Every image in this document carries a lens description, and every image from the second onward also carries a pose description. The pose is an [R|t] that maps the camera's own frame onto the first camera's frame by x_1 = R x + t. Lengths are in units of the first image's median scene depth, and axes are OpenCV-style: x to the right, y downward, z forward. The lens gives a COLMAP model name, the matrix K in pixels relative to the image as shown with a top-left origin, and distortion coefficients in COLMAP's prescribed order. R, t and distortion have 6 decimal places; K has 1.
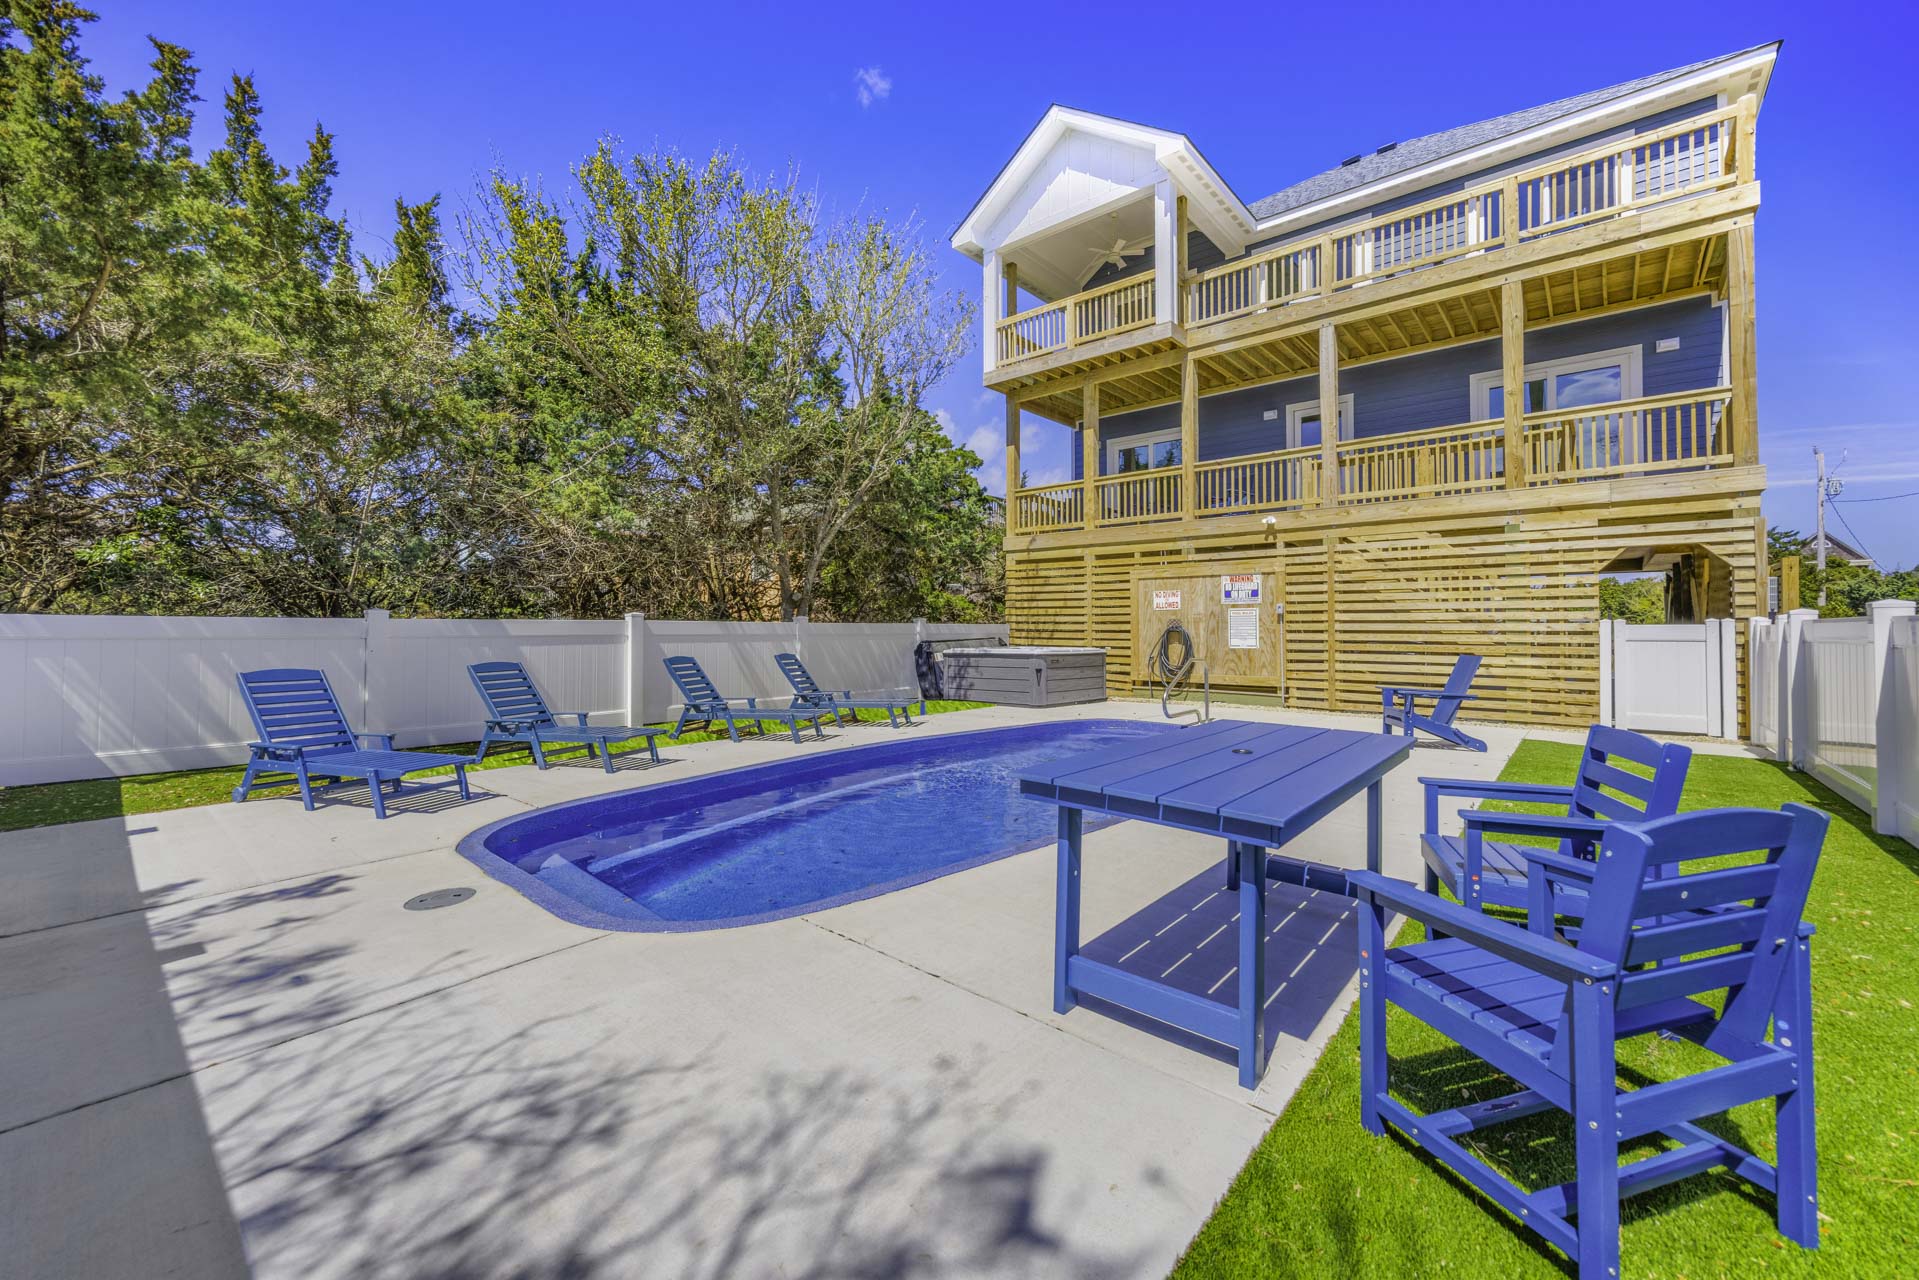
lens RADIAL K [[744.8, 0, 961.5], [0, 744.8, 628.7], [0, 0, 1]] dist [-0.009149, -0.000124]
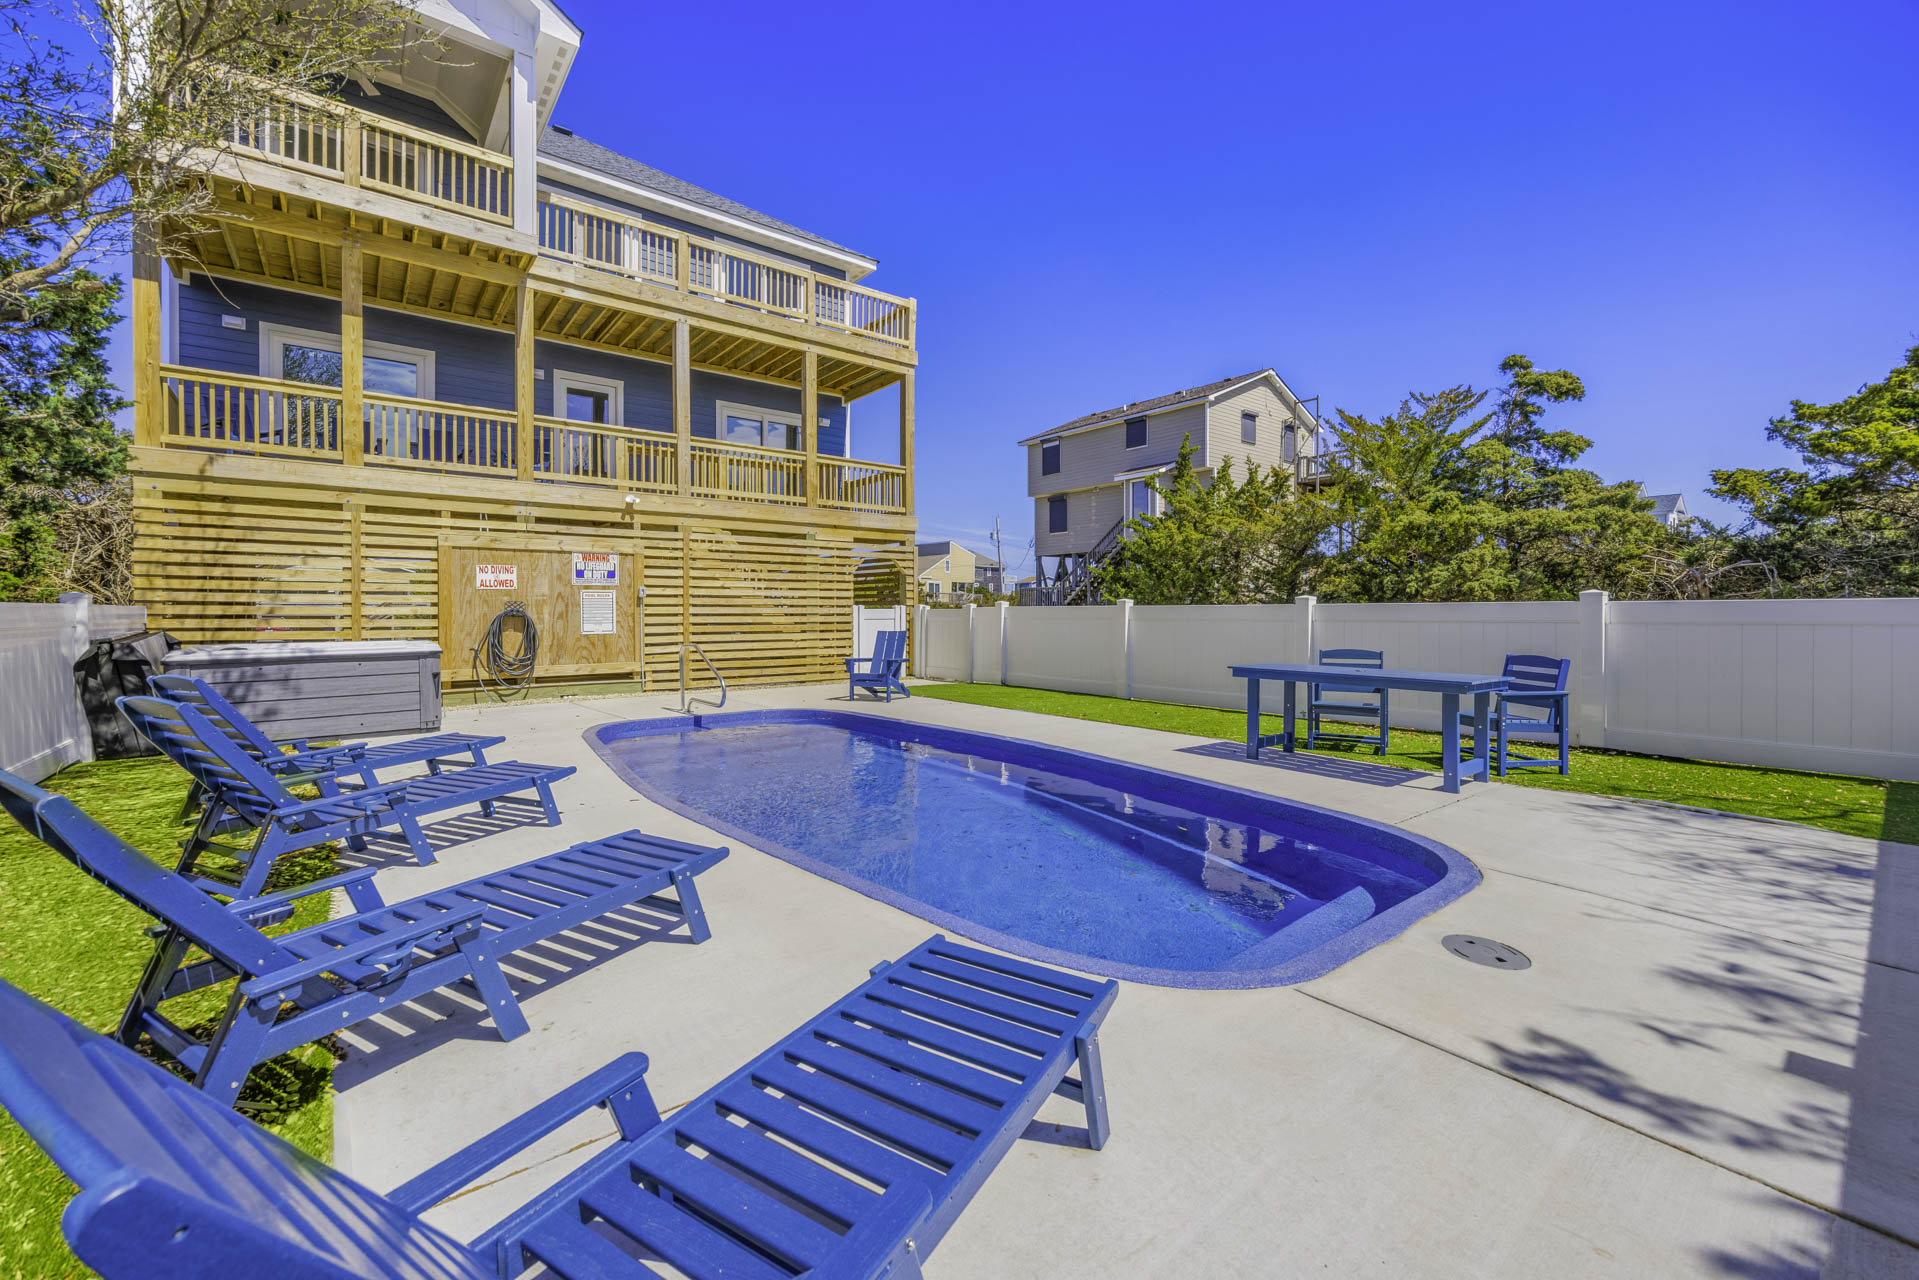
lens RADIAL K [[744.8, 0, 960.3], [0, 744.8, 625.0], [0, 0, 1]] dist [-0.009149, -0.000124]
pose [[0.203170, -0.020611, 0.978927, -0.432151], [0.001308, 0.999783, 0.020779, -0.003014], [-0.979143, -0.002941, 0.203153, 0.379882]]
